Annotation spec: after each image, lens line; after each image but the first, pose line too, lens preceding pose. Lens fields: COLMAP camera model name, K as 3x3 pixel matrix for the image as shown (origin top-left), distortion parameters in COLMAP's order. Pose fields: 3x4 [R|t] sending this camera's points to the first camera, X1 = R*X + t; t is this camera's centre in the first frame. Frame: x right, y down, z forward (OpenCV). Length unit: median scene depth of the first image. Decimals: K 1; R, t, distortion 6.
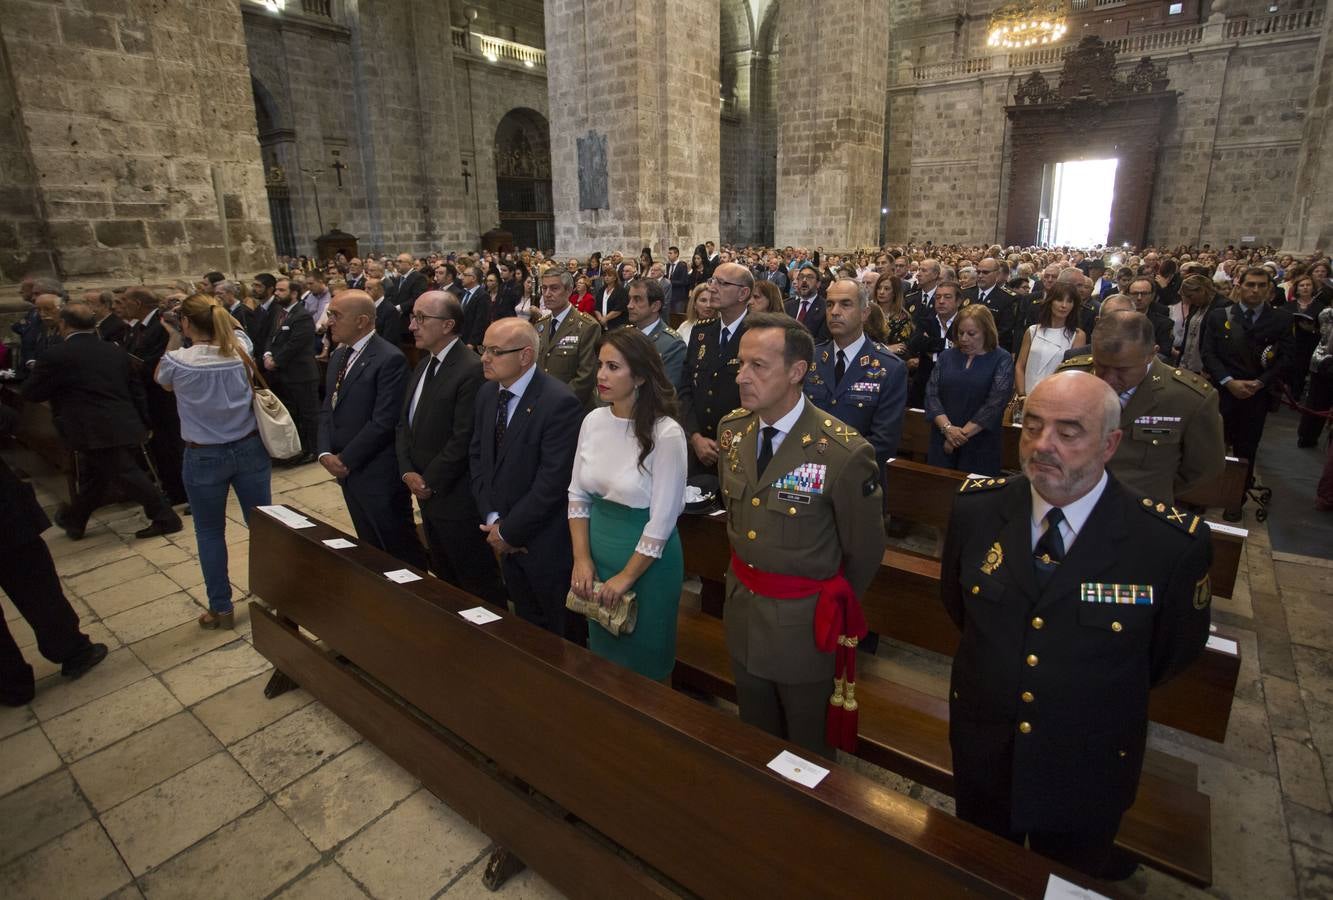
lens RADIAL K [[701.5, 0, 681.8], [0, 701.5, 421.4], [0, 0, 1]] dist [-0.070491, 0.031253]
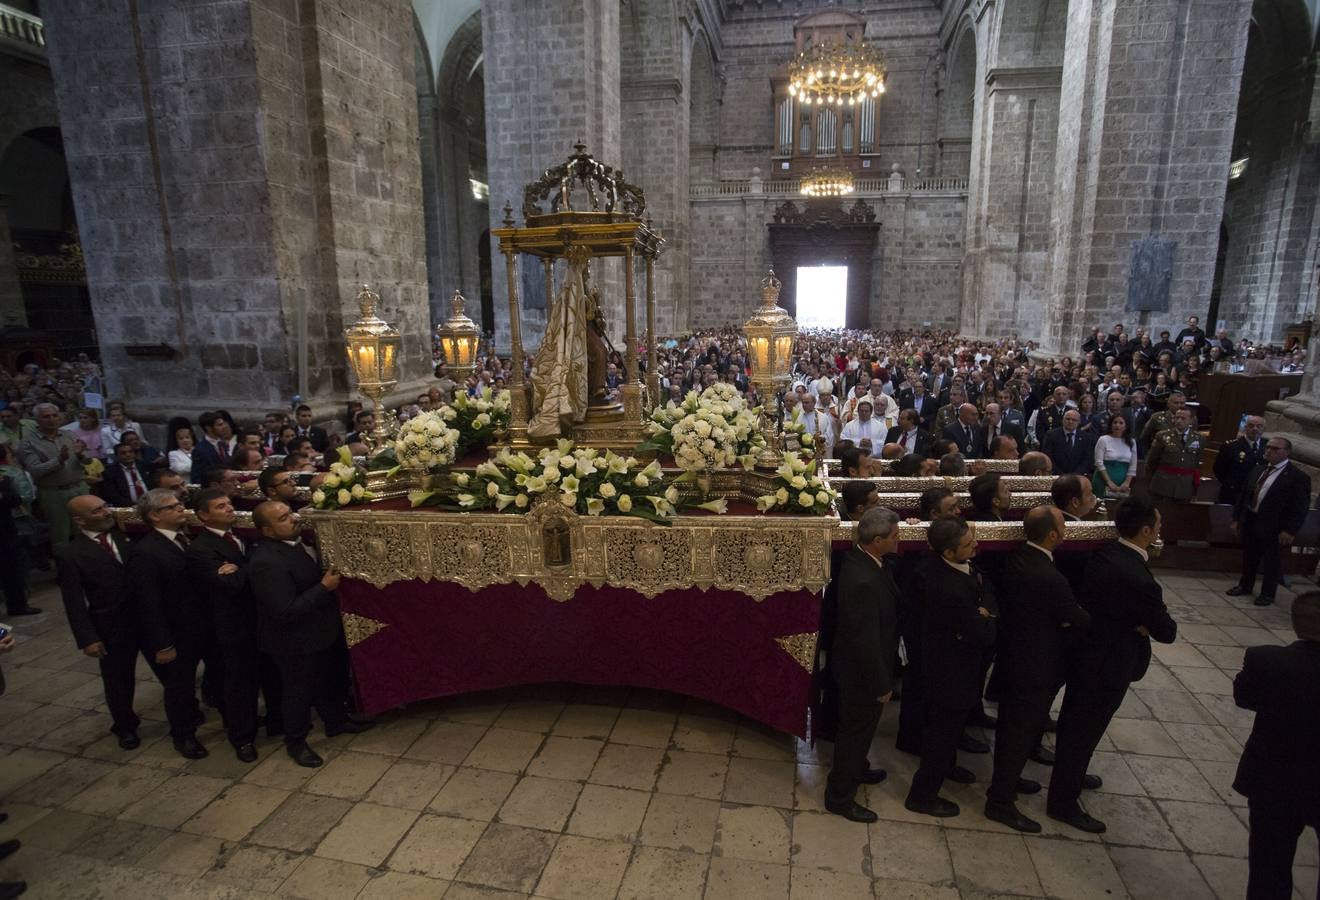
lens RADIAL K [[695.3, 0, 686.3], [0, 695.3, 452.4], [0, 0, 1]] dist [-0.074365, 0.037129]
pose [[0.895023, -0.080634, 0.438671, -0.436978], [0.102740, 0.994346, -0.026845, -0.007906], [-0.434026, 0.069096, 0.898247, -0.135127]]
